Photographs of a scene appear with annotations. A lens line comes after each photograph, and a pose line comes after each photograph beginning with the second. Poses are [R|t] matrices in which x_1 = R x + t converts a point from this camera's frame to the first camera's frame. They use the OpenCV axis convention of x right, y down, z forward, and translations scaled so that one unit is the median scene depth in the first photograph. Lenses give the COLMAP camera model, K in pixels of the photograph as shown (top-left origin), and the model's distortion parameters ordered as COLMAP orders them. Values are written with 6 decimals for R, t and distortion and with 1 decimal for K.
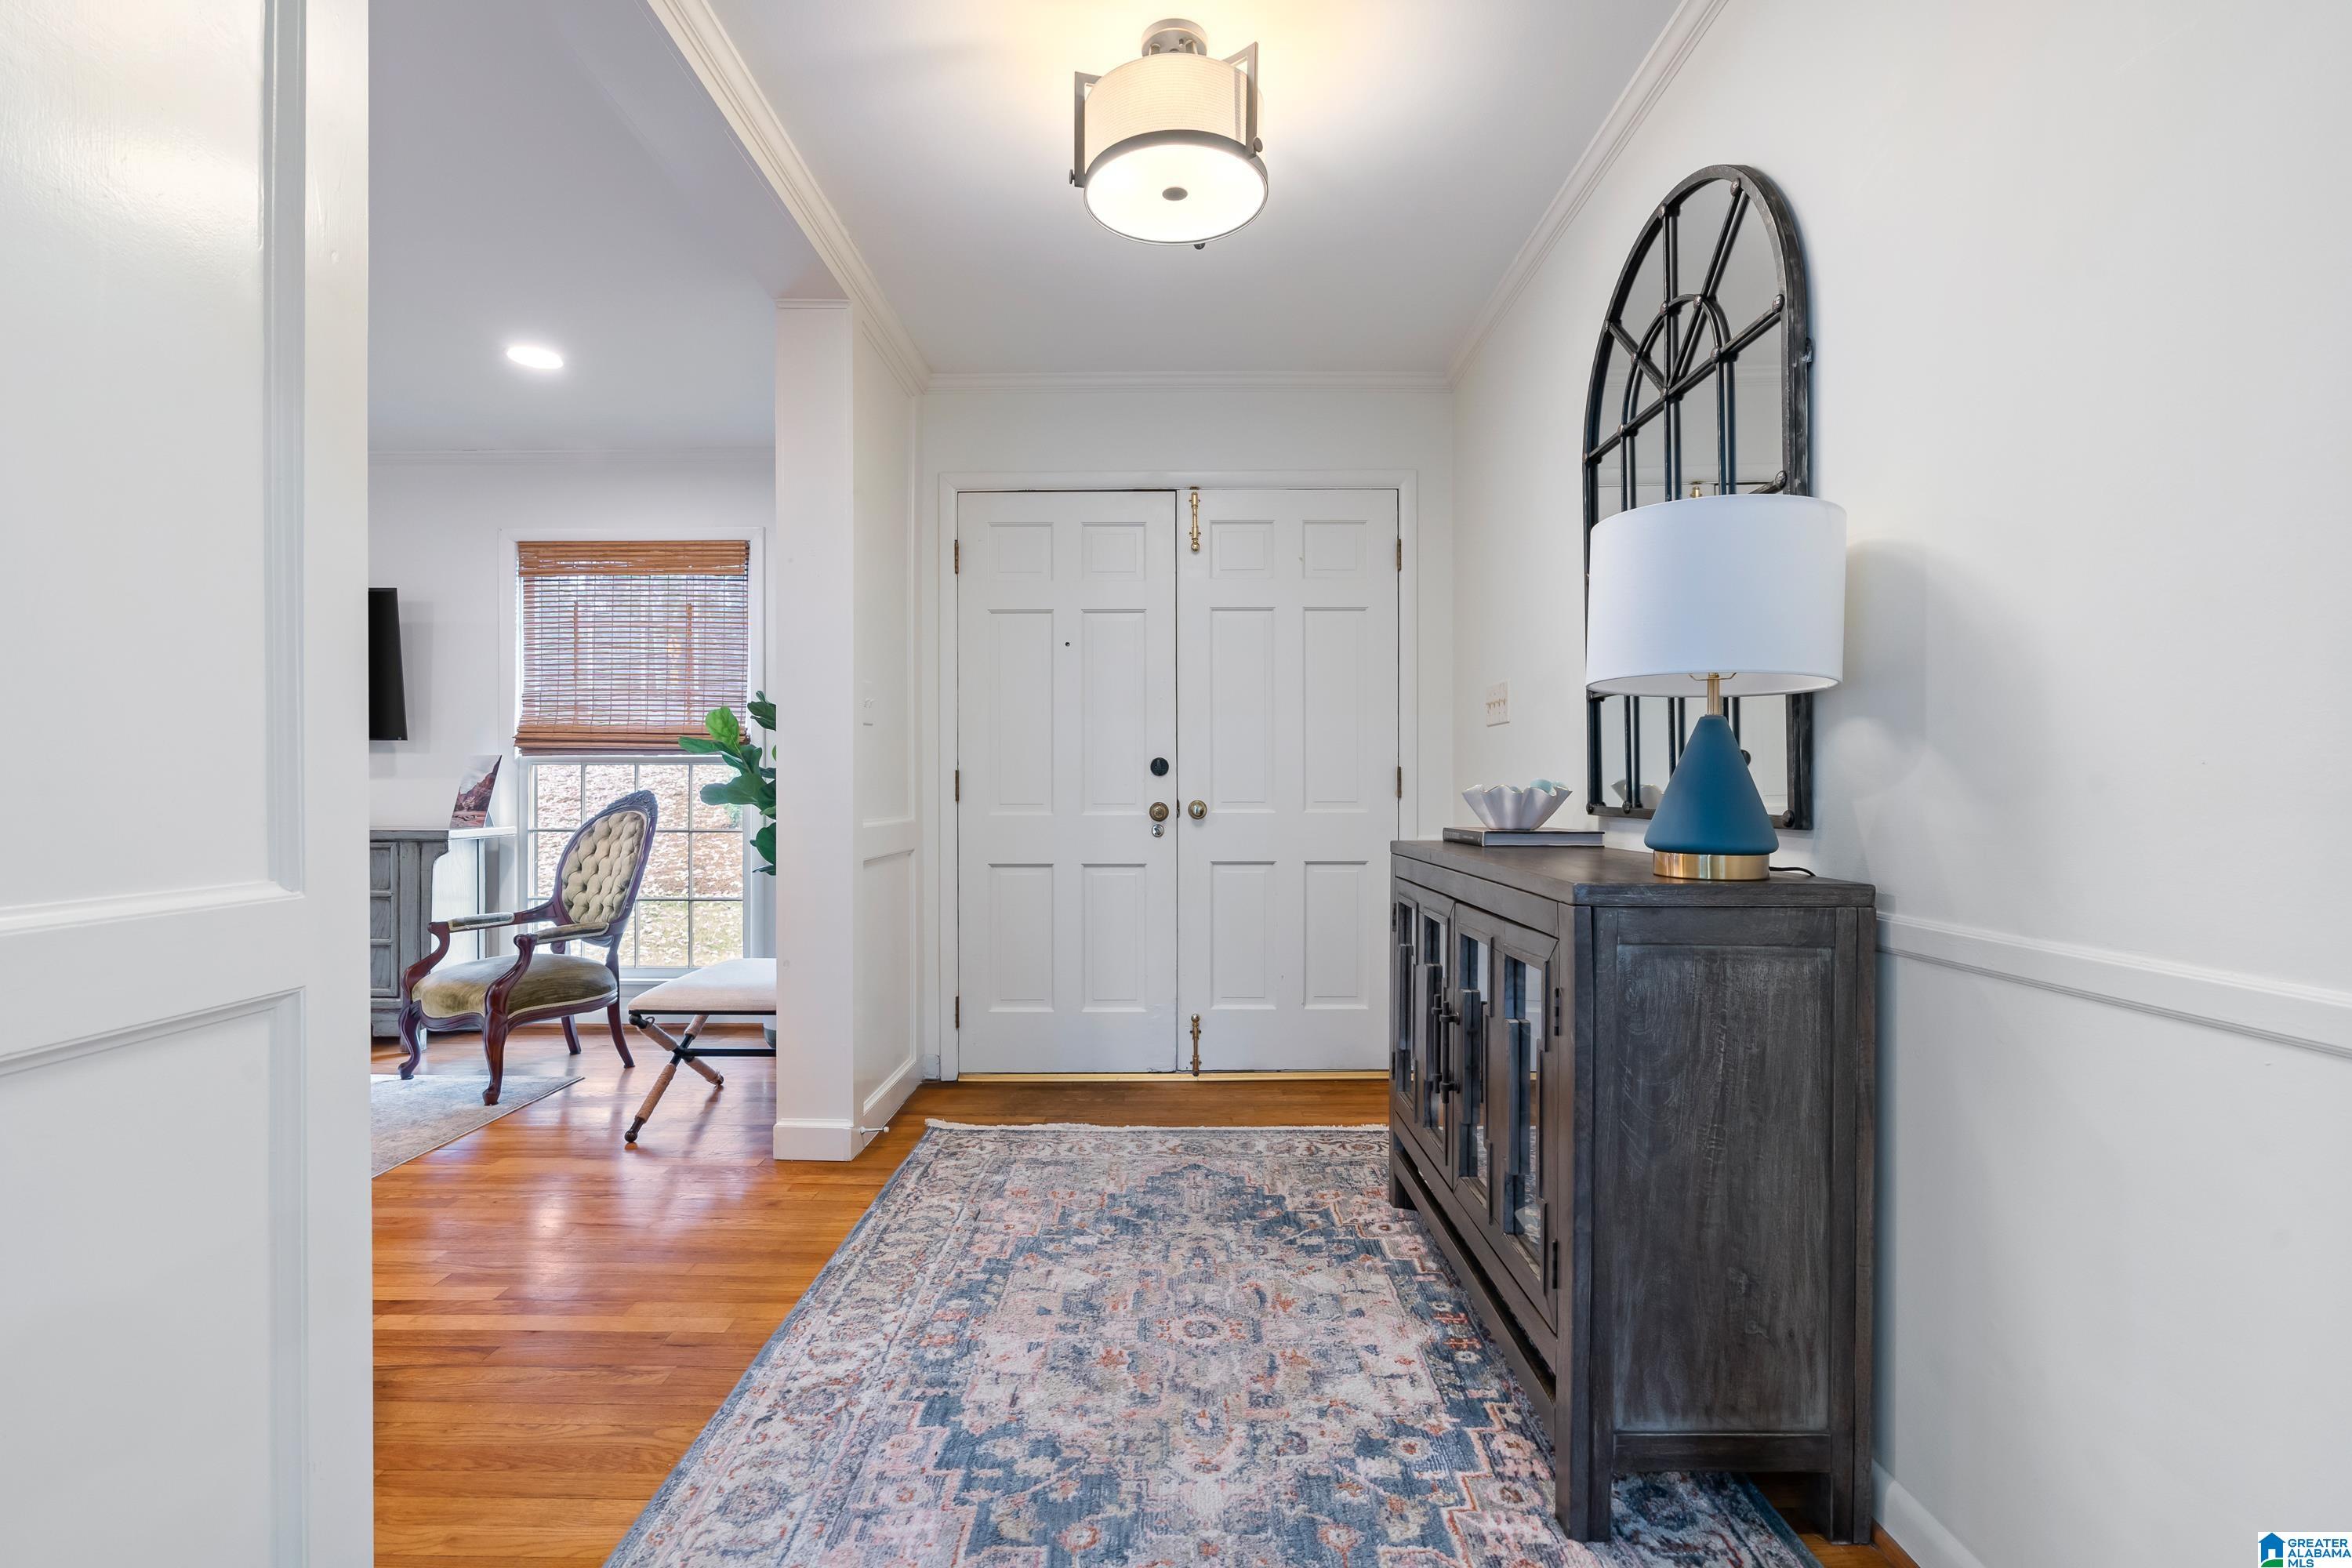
lens RADIAL K [[1054.0, 0, 1176.0], [0, 1054.0, 790.9], [0, 0, 1]] dist [-0.004997, 0.000053]
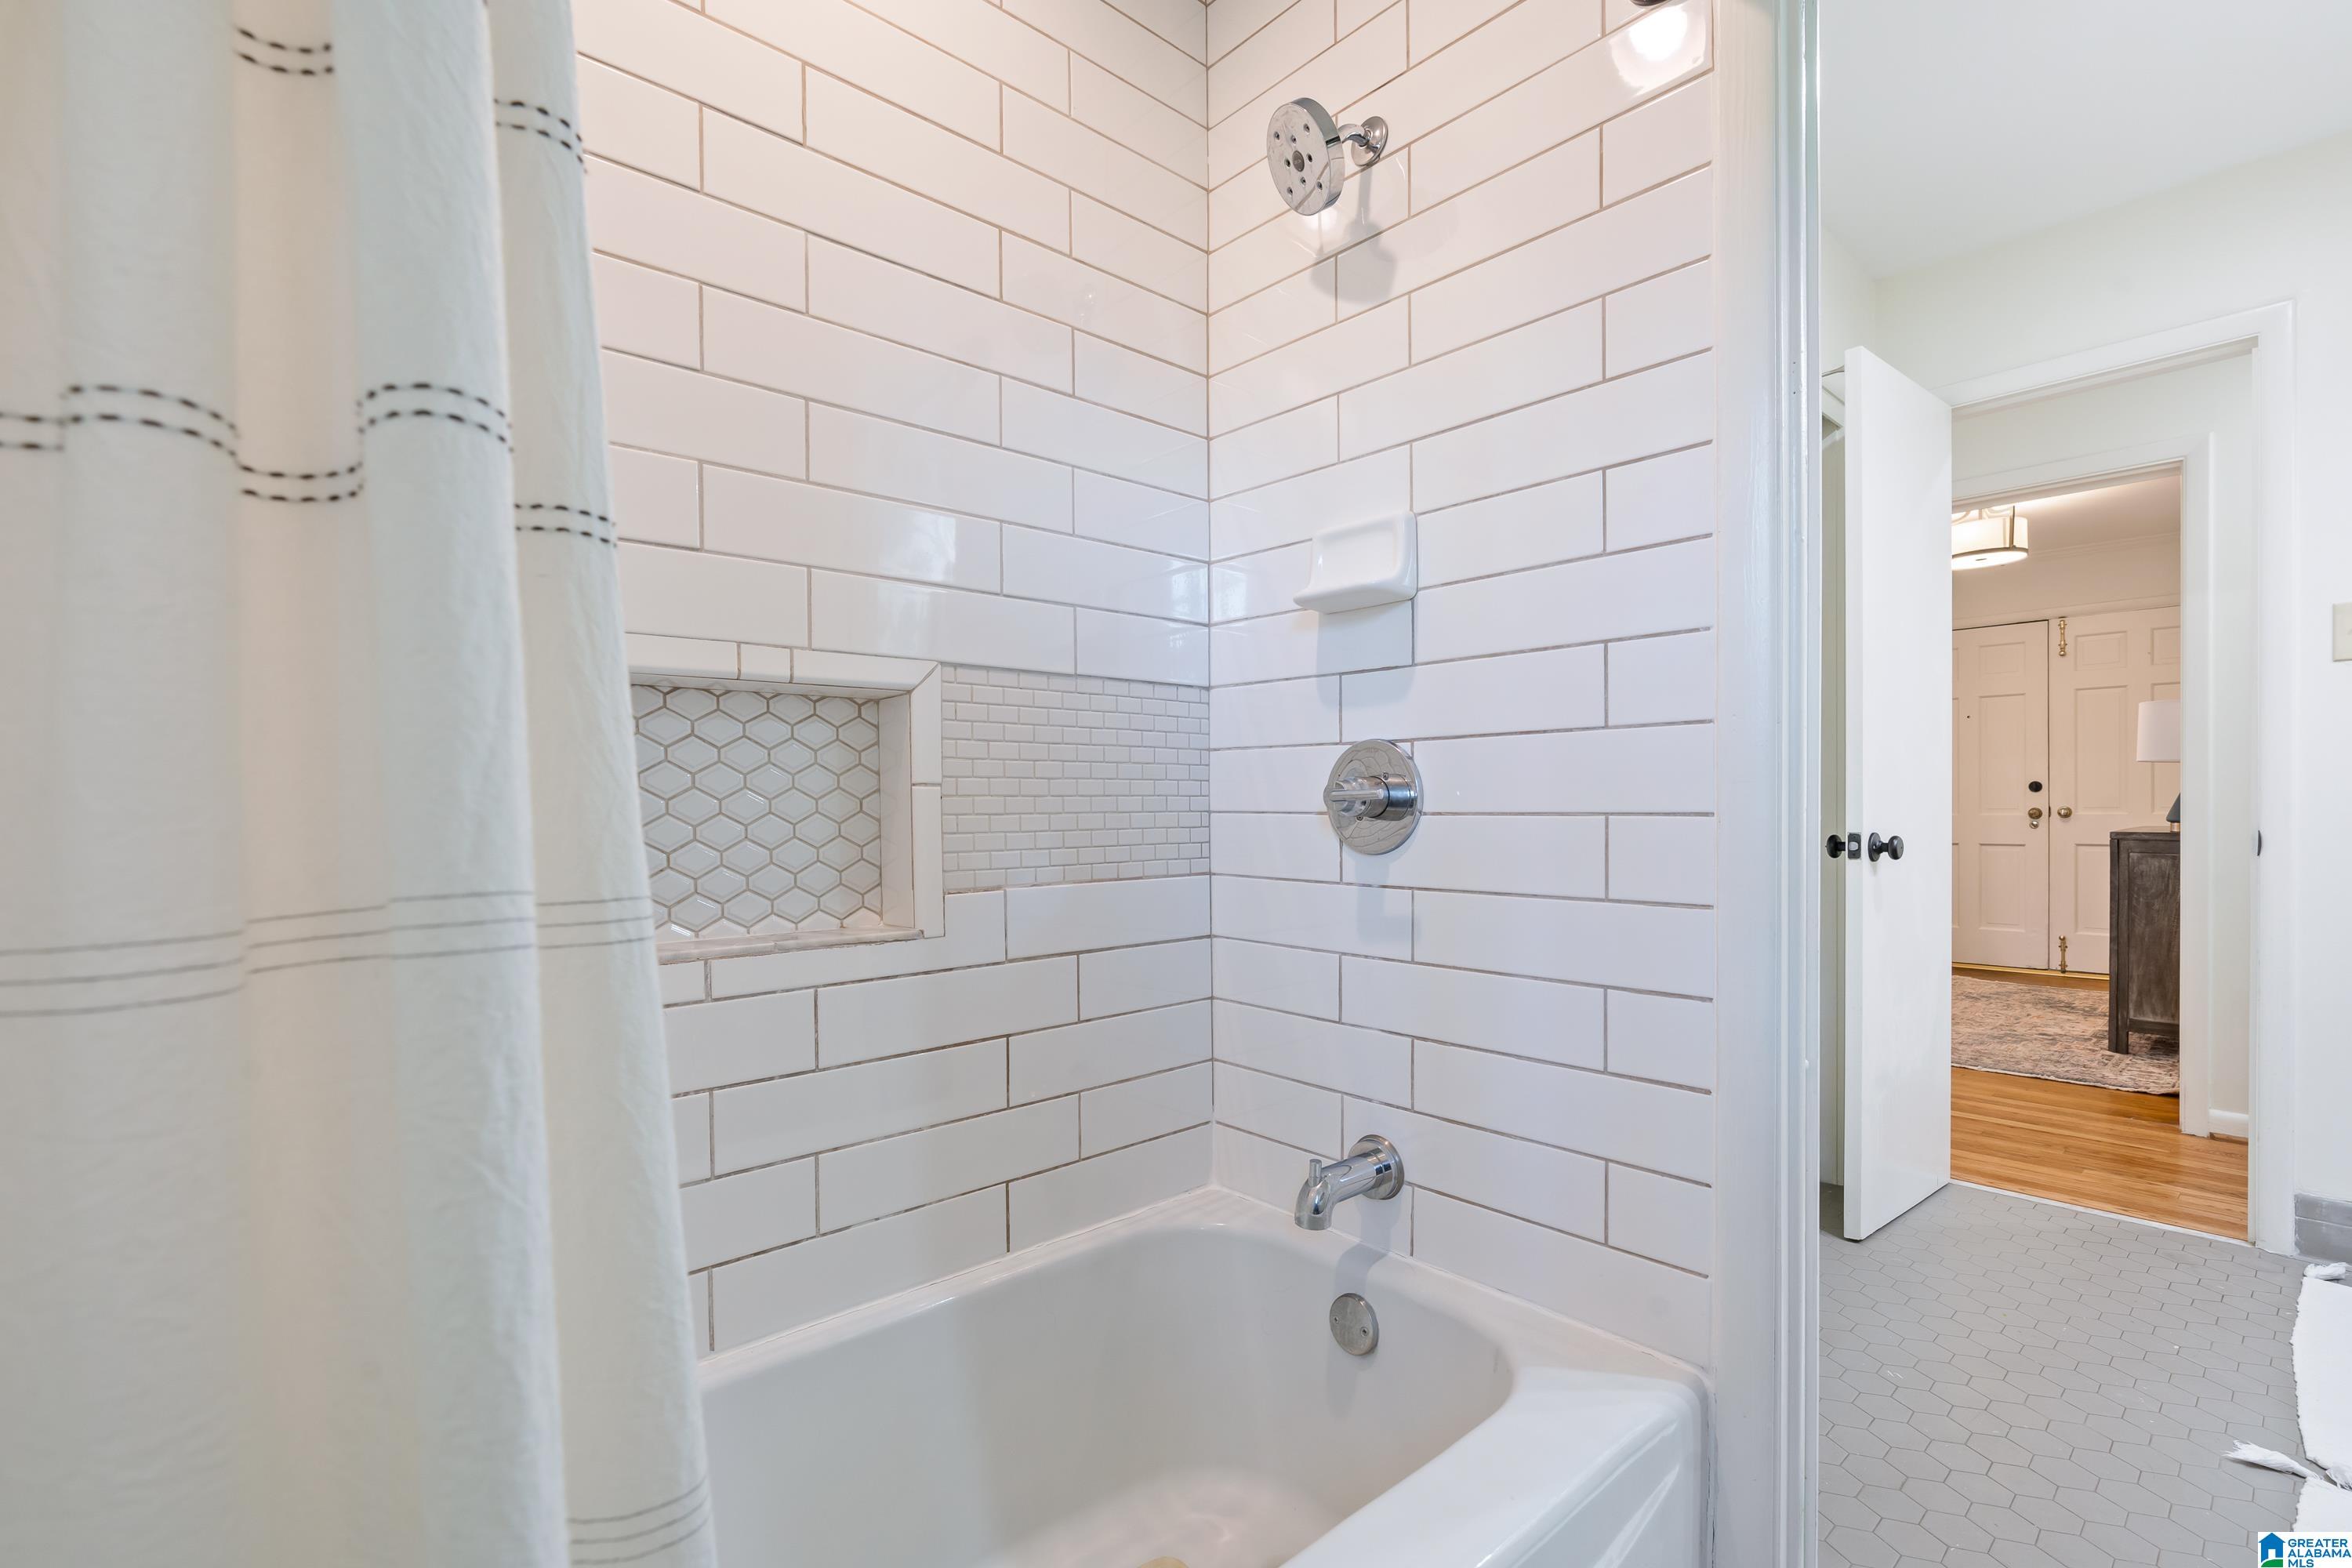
lens RADIAL K [[1059.6, 0, 1173.9], [0, 1059.6, 812.5], [0, 0, 1]] dist [-0.000489, -0.000021]
pose [[0.668776, 0.002282, -0.743460, 0.391299], [0.005134, 0.999957, 0.007687, -0.001848], [0.743446, -0.008958, 0.668736, -1.398594]]
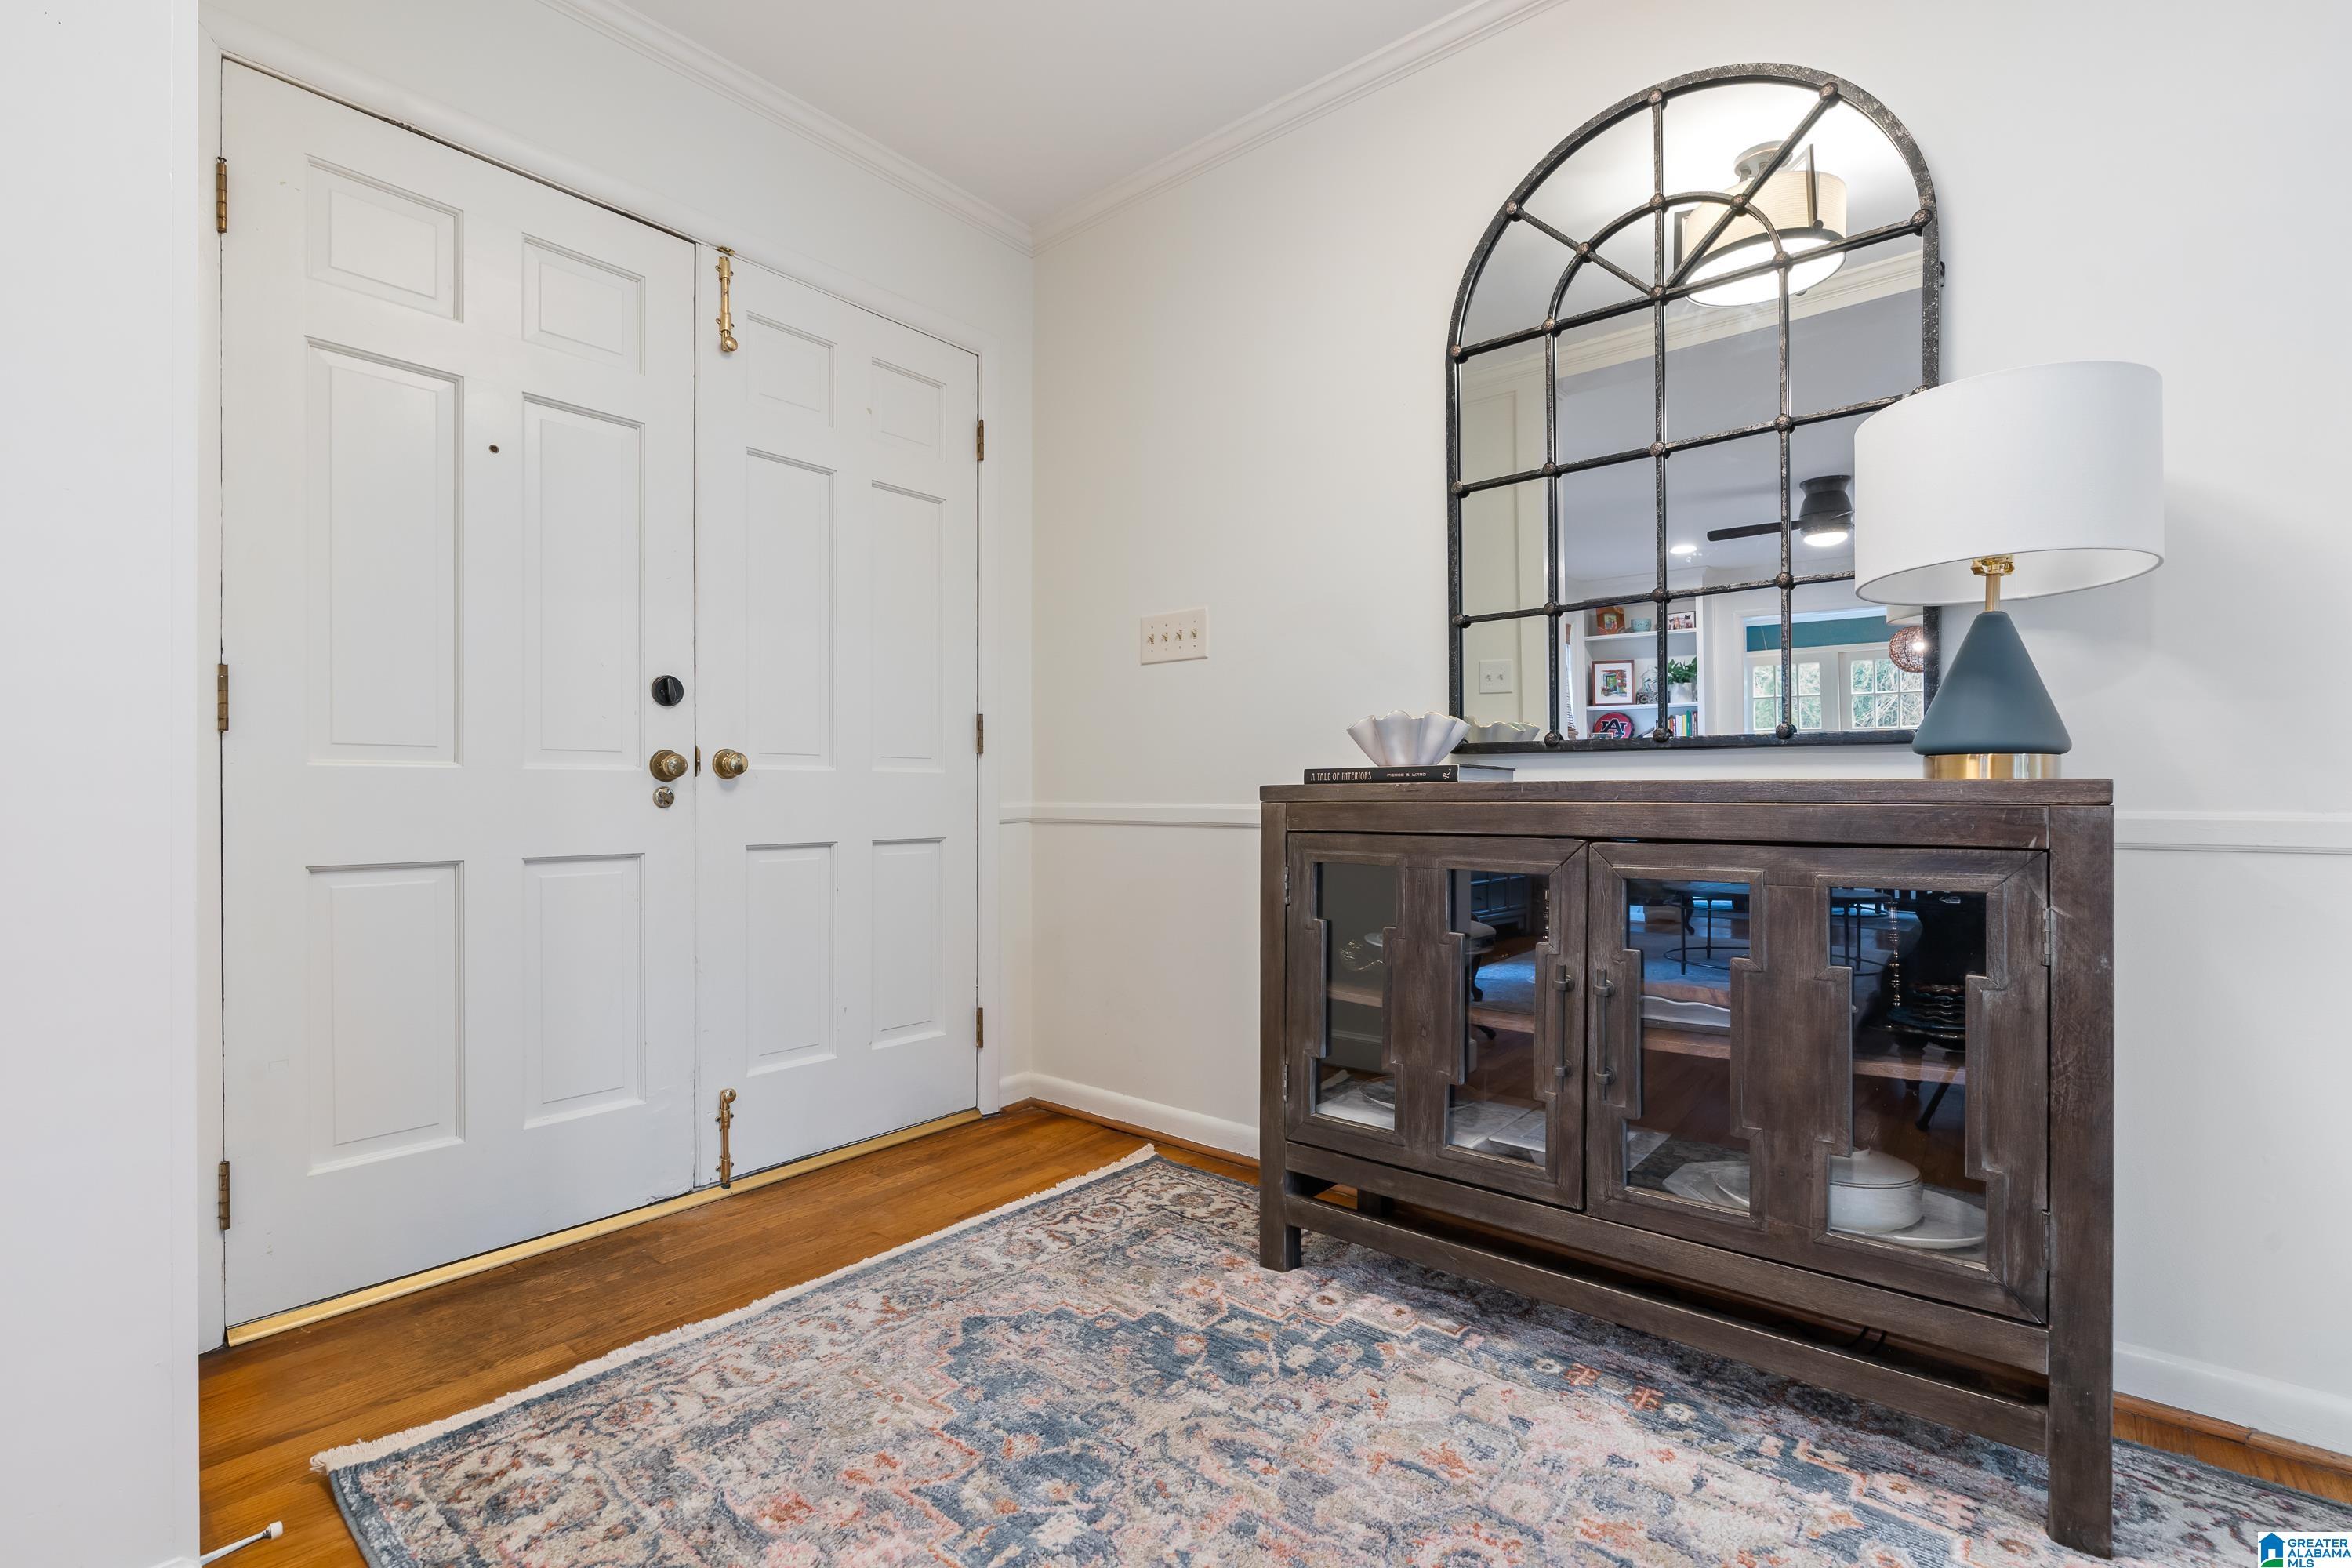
lens RADIAL K [[1054.0, 0, 1176.0], [0, 1054.0, 790.9], [0, 0, 1]] dist [-0.004997, 0.000053]
pose [[0.648287, 0.002136, 0.761393, -0.347301], [0.003349, 0.999978, -0.005656, 0.047426], [-0.761389, 0.006216, 0.648266, 0.475817]]
